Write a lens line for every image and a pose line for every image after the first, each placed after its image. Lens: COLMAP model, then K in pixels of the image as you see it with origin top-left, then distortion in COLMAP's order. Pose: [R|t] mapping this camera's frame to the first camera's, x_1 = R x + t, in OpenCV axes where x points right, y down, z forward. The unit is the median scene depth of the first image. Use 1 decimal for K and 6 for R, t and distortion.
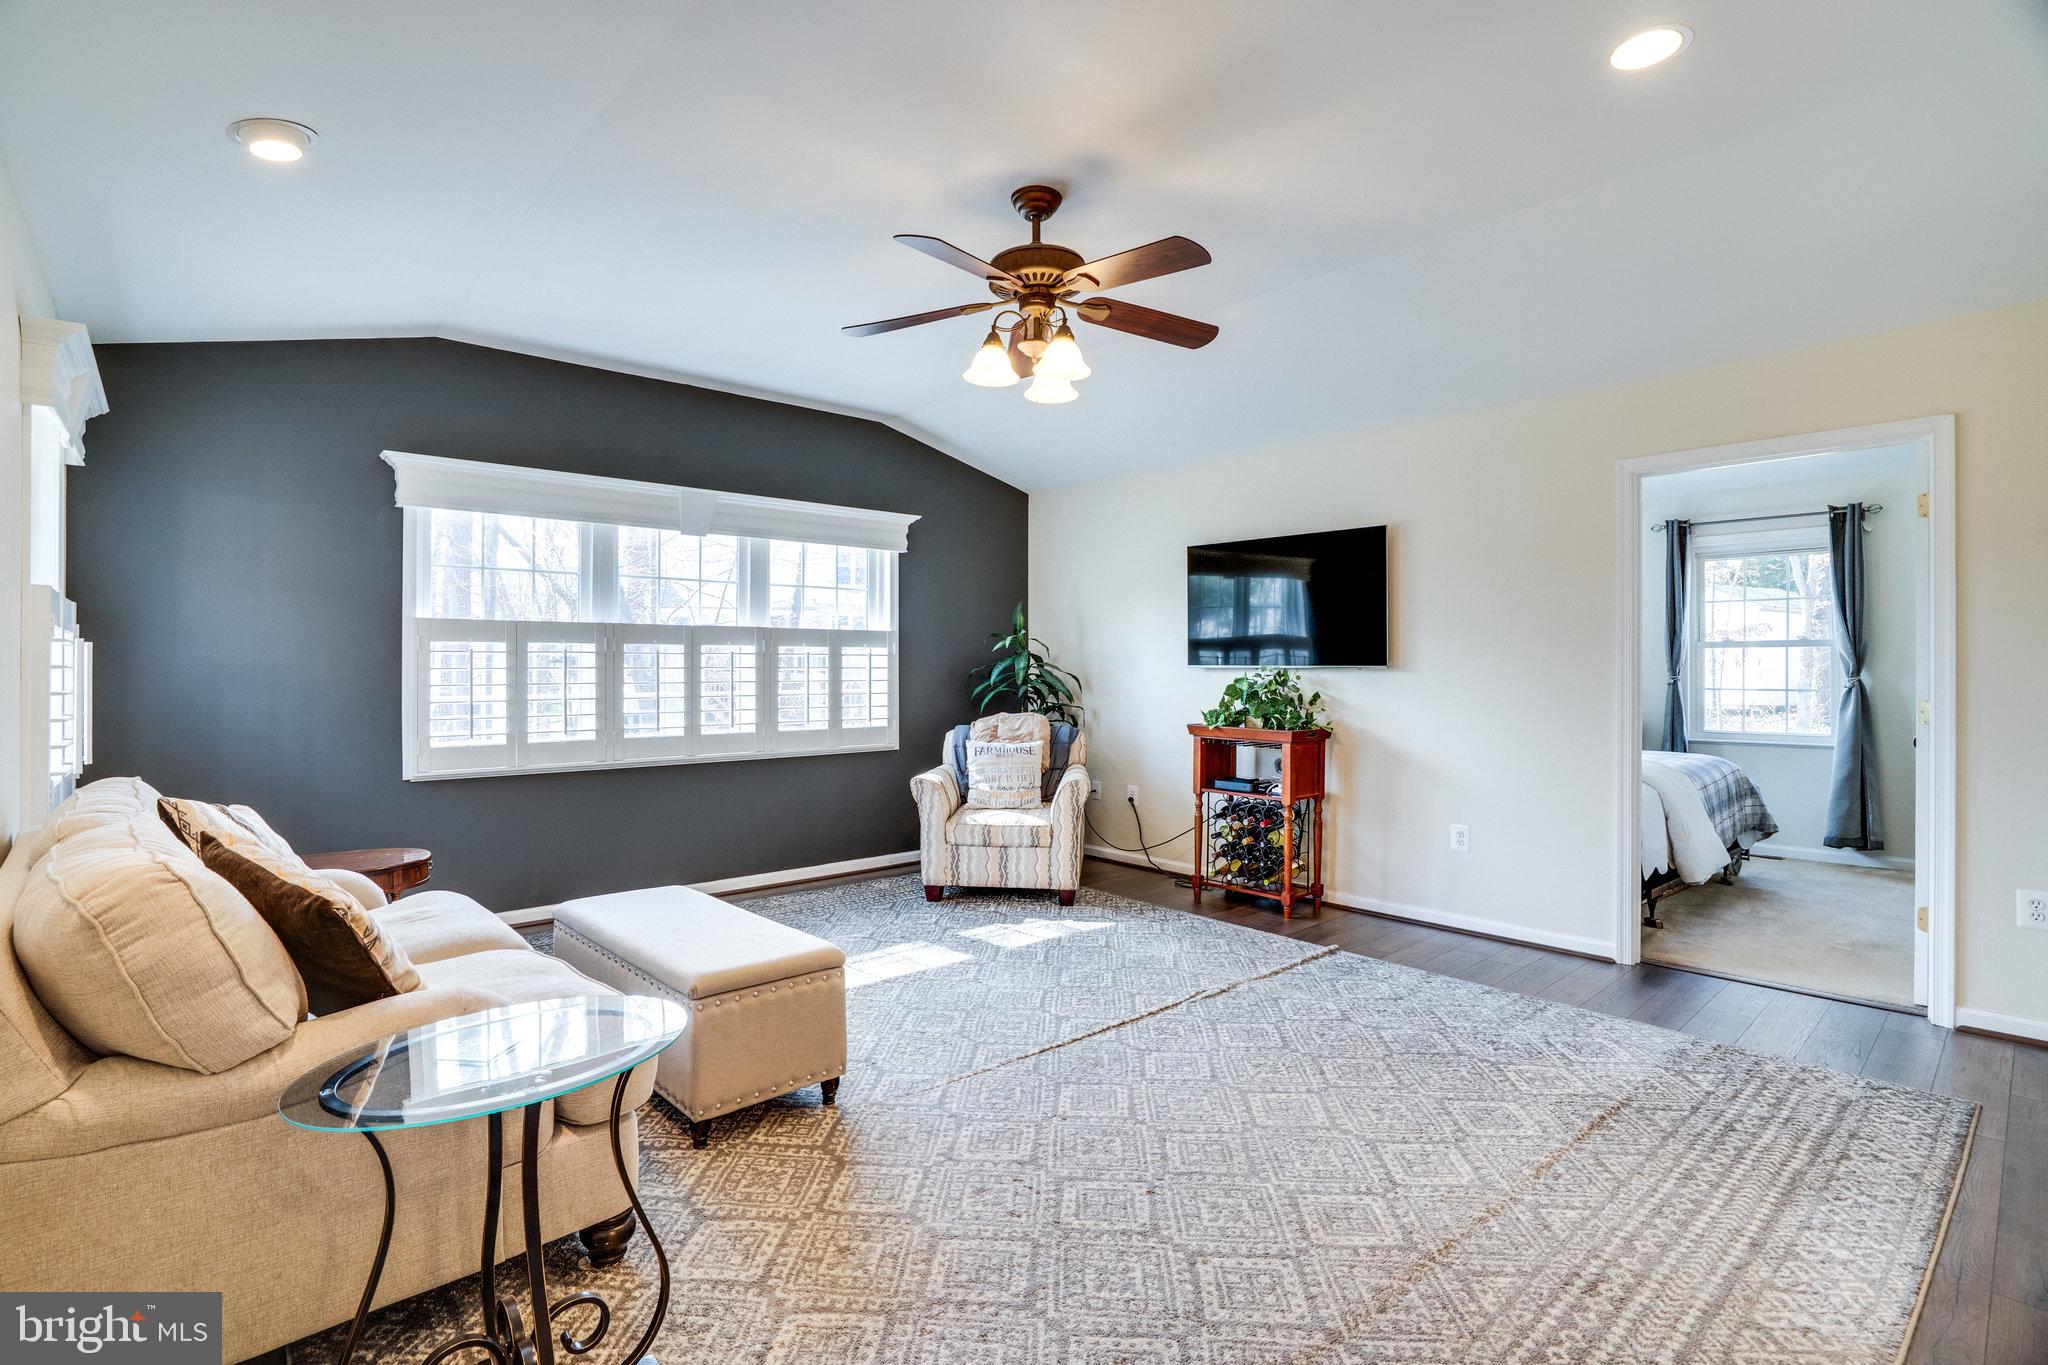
lens RADIAL K [[965.1, 0, 1025.5], [0, 965.1, 664.3], [0, 0, 1]] dist [-0.027444, 0.006407]
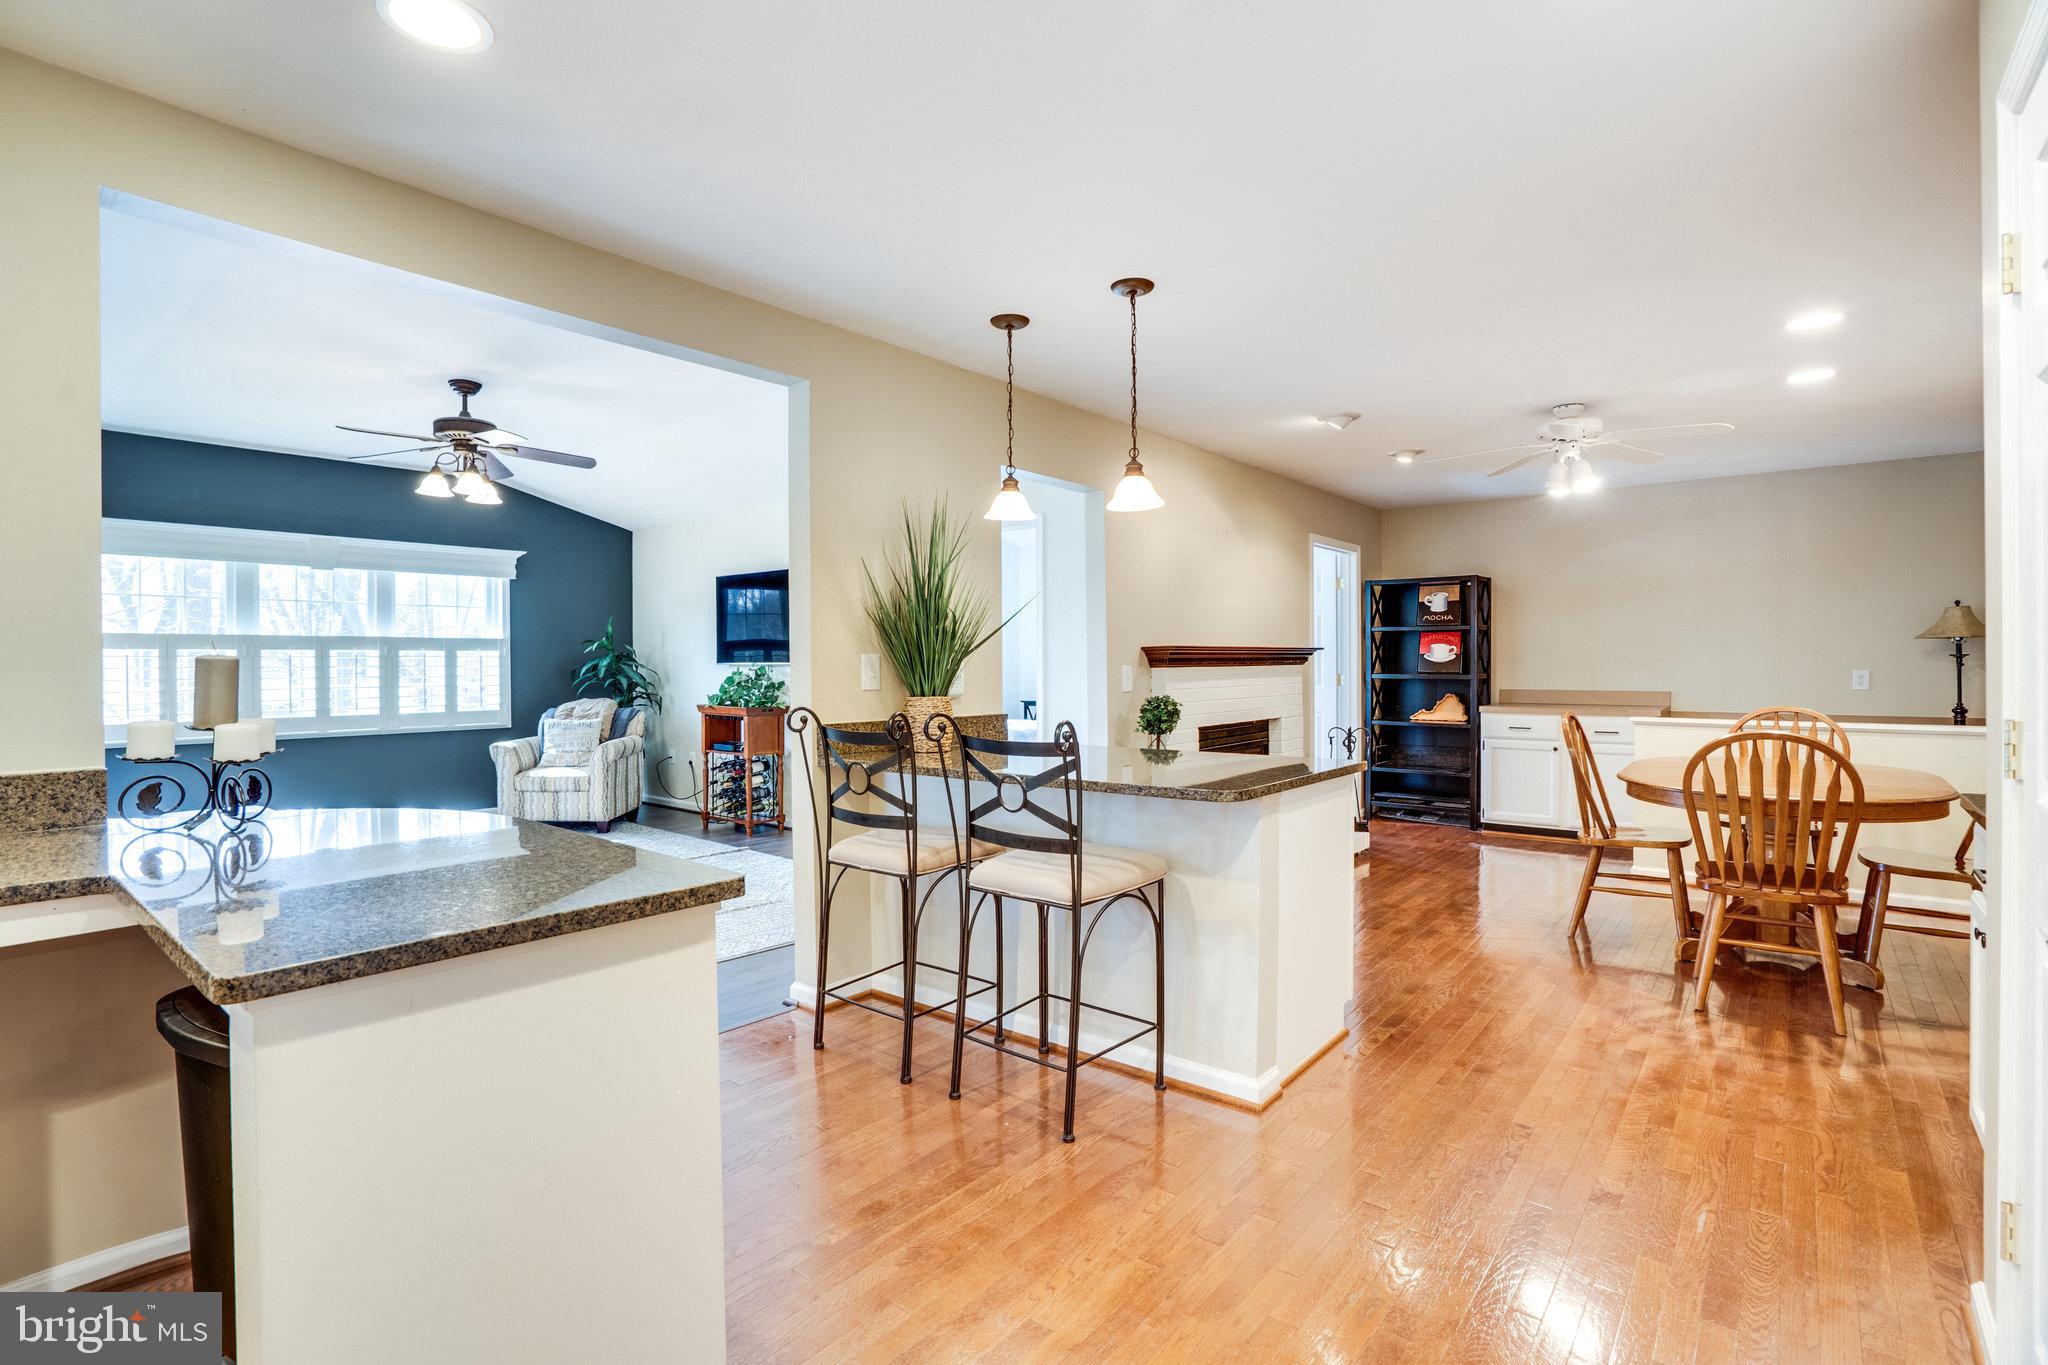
lens RADIAL K [[965.1, 0, 1013.4], [0, 965.1, 663.4], [0, 0, 1]] dist [-0.027444, 0.006407]
pose [[0.992101, -0.004915, 0.125349, 0.446327], [0.004389, 0.999980, 0.004466, -0.003151], [-0.125369, -0.003881, 0.992103, -0.459220]]
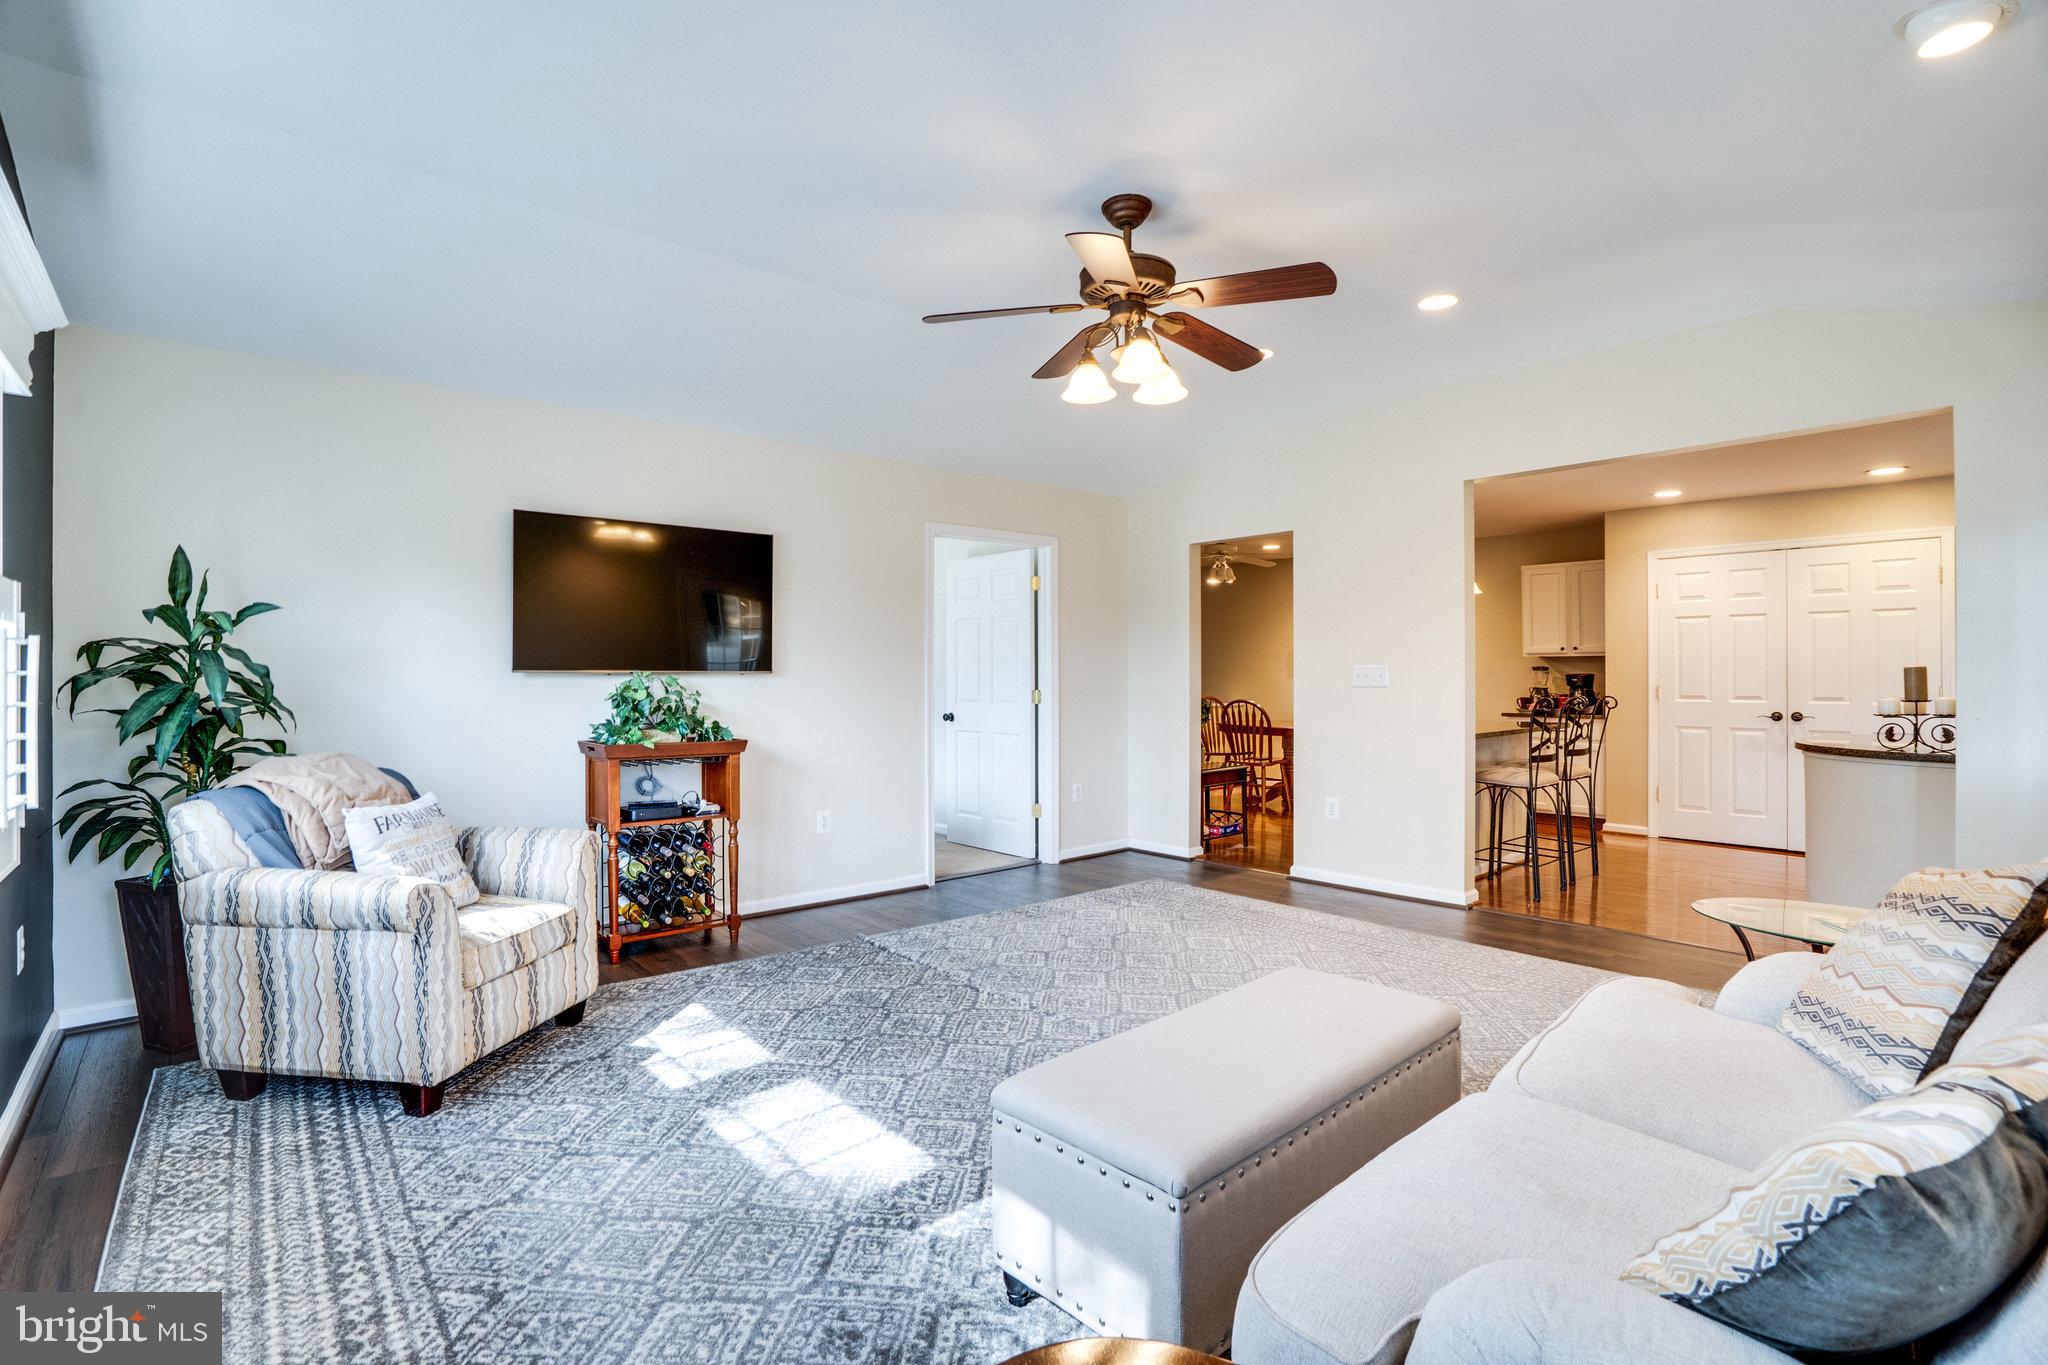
lens RADIAL K [[965.1, 0, 1014.1], [0, 965.1, 675.4], [0, 0, 1]] dist [-0.027444, 0.006407]
pose [[0.073387, -0.018191, 0.997138, -0.507371], [0.001641, 0.999834, 0.018119, -0.009539], [-0.997302, 0.000306, 0.073405, 0.527188]]
